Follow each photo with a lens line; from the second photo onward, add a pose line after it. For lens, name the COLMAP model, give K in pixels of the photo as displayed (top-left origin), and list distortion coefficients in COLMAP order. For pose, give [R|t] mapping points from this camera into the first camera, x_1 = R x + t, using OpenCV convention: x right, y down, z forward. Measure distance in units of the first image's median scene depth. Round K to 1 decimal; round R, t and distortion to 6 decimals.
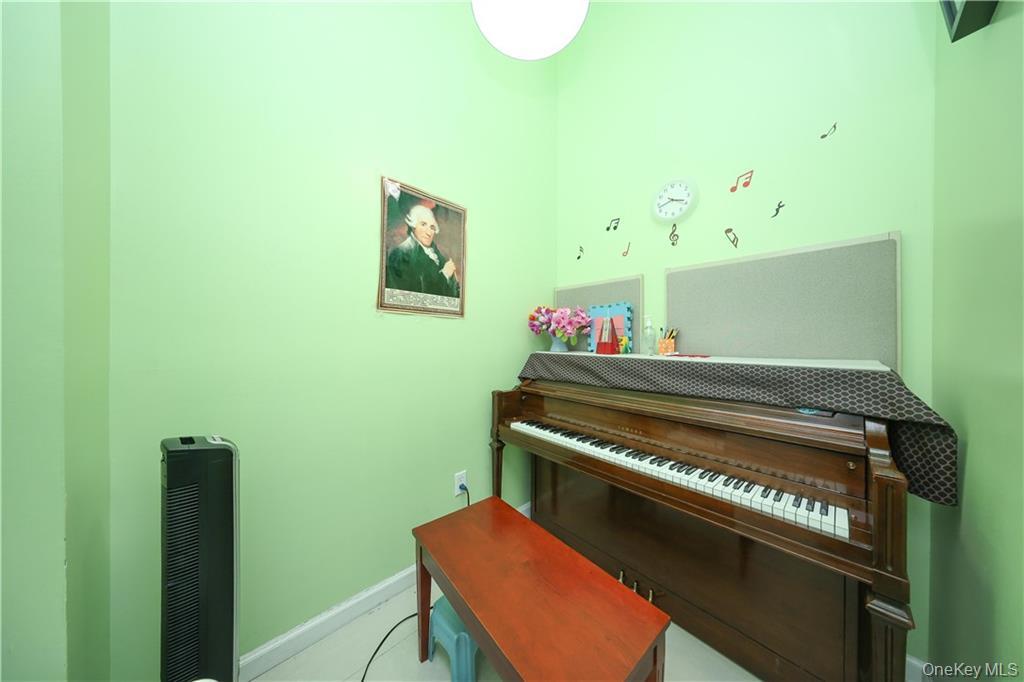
lens RADIAL K [[307.6, 0, 513.3], [0, 307.6, 332.9], [0, 0, 1]] dist [0.000149, -0.000034]
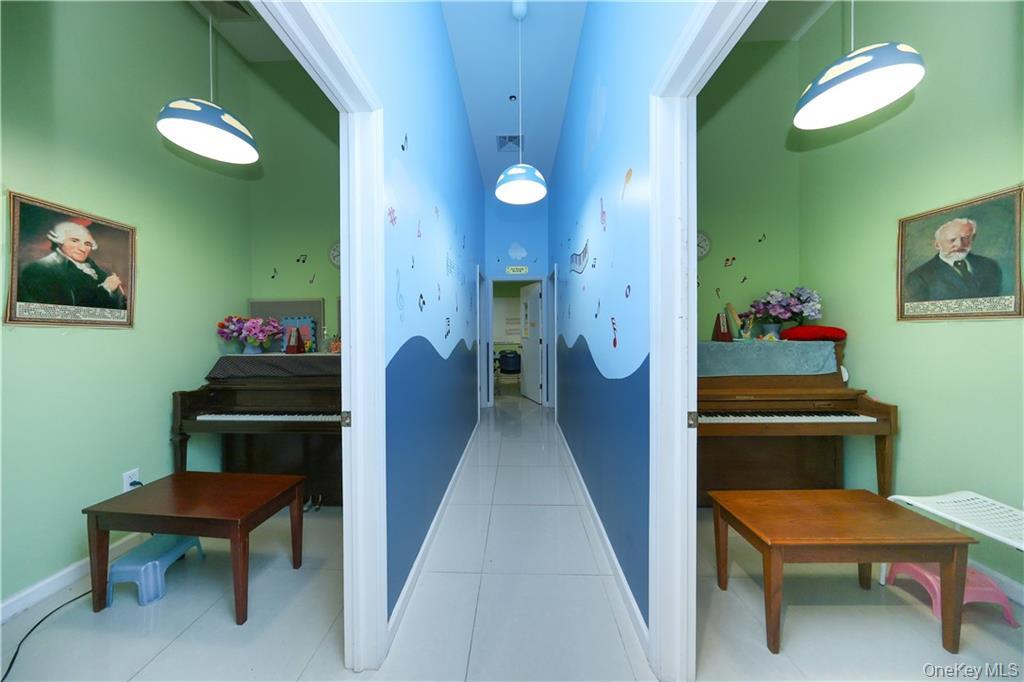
lens RADIAL K [[307.6, 0, 513.3], [0, 307.6, 332.9], [0, 0, 1]] dist [0.000149, -0.000034]
pose [[0.696719, -0.010421, 0.717268, -0.005526], [-0.003514, 0.999833, 0.017940, -0.055547], [-0.717335, -0.015020, 0.696566, -0.704066]]
